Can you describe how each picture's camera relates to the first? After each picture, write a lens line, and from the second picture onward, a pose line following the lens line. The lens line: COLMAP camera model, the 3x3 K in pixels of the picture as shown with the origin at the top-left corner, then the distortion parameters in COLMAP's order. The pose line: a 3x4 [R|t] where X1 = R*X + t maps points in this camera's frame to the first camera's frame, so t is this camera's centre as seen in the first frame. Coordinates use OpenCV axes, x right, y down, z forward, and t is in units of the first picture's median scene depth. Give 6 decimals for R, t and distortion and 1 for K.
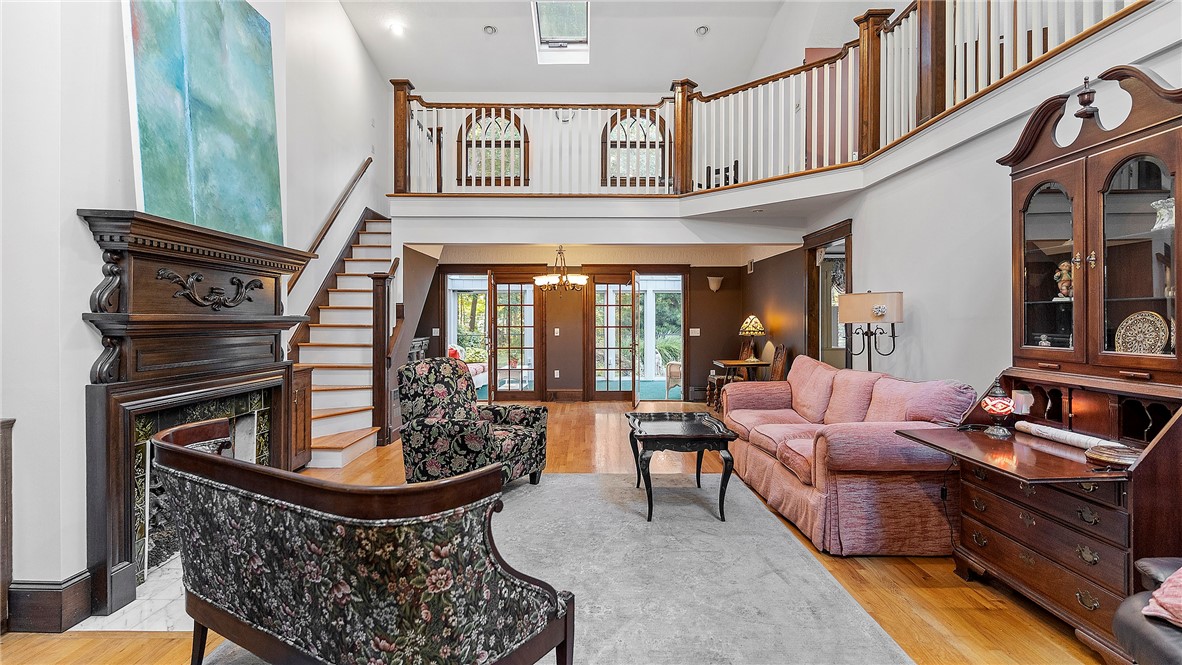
lens RADIAL K [[571.5, 0, 591.3], [0, 571.5, 319.0], [0, 0, 1]] dist [0.000524, 0.000309]
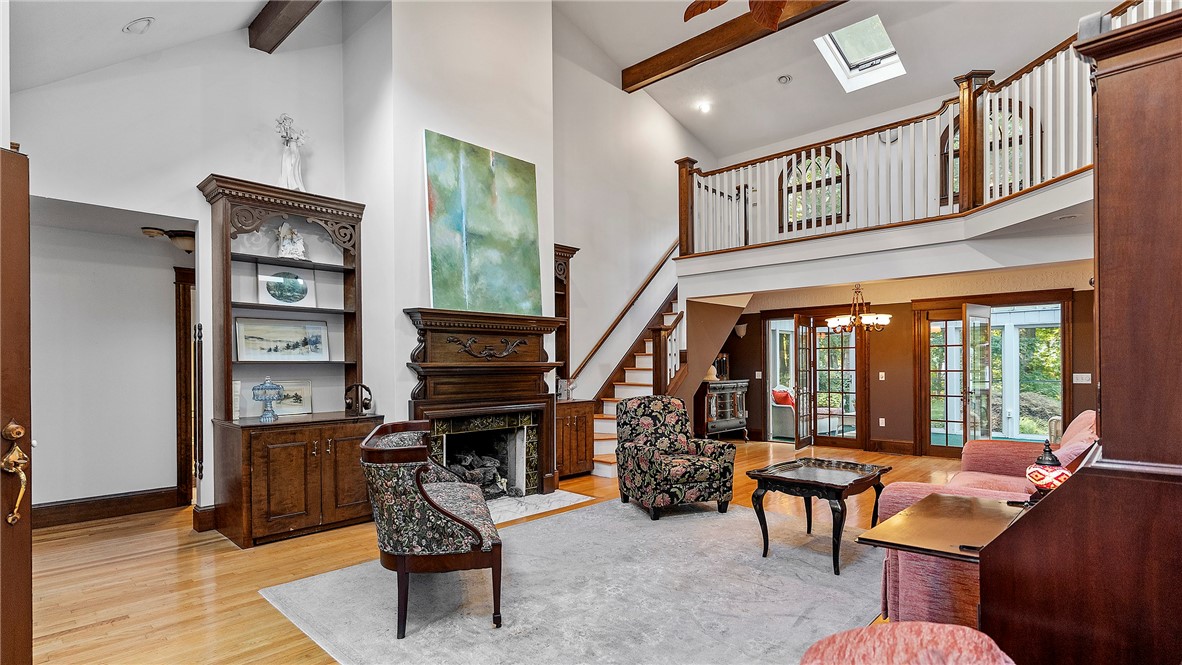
lens RADIAL K [[585.8, 0, 590.7], [0, 585.8, 365.1], [0, 0, 1]] dist [-0.000543, 0.000369]
pose [[0.717095, -0.002805, -0.696969, 0.537578], [0.006722, 0.999973, 0.002892, -0.002245], [0.696943, -0.006759, 0.717095, 0.011234]]
